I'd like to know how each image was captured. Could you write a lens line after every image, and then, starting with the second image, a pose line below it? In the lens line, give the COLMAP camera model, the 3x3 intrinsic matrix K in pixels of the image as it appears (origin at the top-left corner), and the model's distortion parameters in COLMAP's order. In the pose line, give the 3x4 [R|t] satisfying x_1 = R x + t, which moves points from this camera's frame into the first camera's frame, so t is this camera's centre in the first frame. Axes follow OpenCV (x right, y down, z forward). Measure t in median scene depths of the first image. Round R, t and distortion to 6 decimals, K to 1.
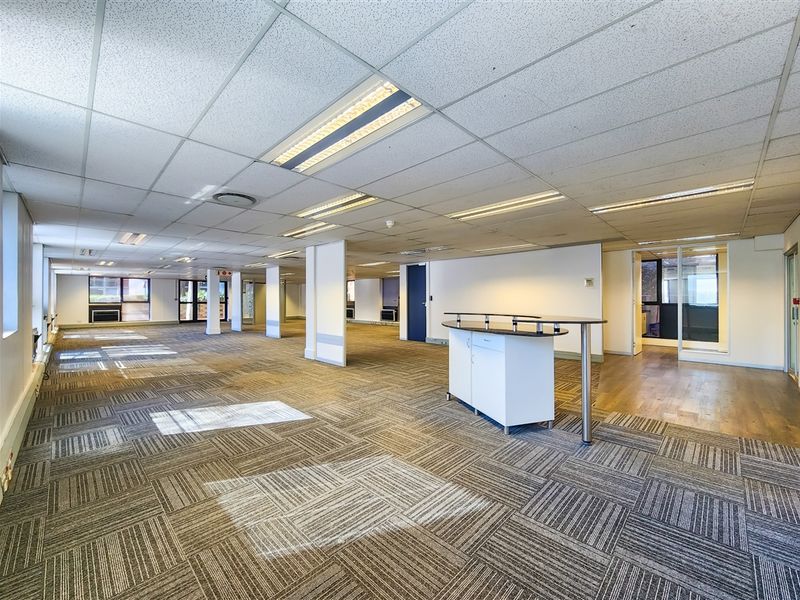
lens RADIAL K [[324.3, 0, 402.0], [0, 324.3, 298.1], [0, 0, 1]] dist [0.001109, -0.006452]
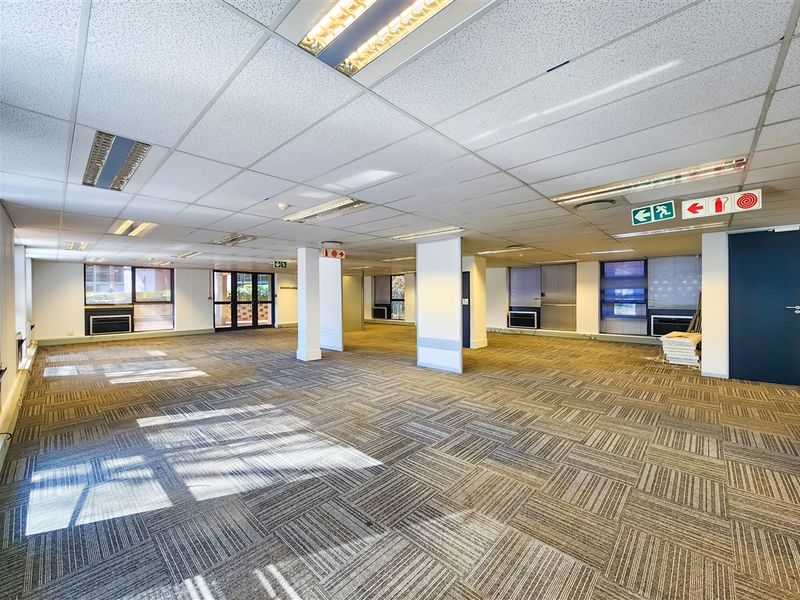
lens RADIAL K [[324.3, 0, 402.0], [0, 324.3, 298.1], [0, 0, 1]] dist [0.001109, -0.006452]
pose [[0.999756, -0.005486, 0.021397, -0.357938], [0.005231, 0.999915, 0.011950, -0.003813], [-0.021461, -0.011835, 0.999700, 0.348248]]
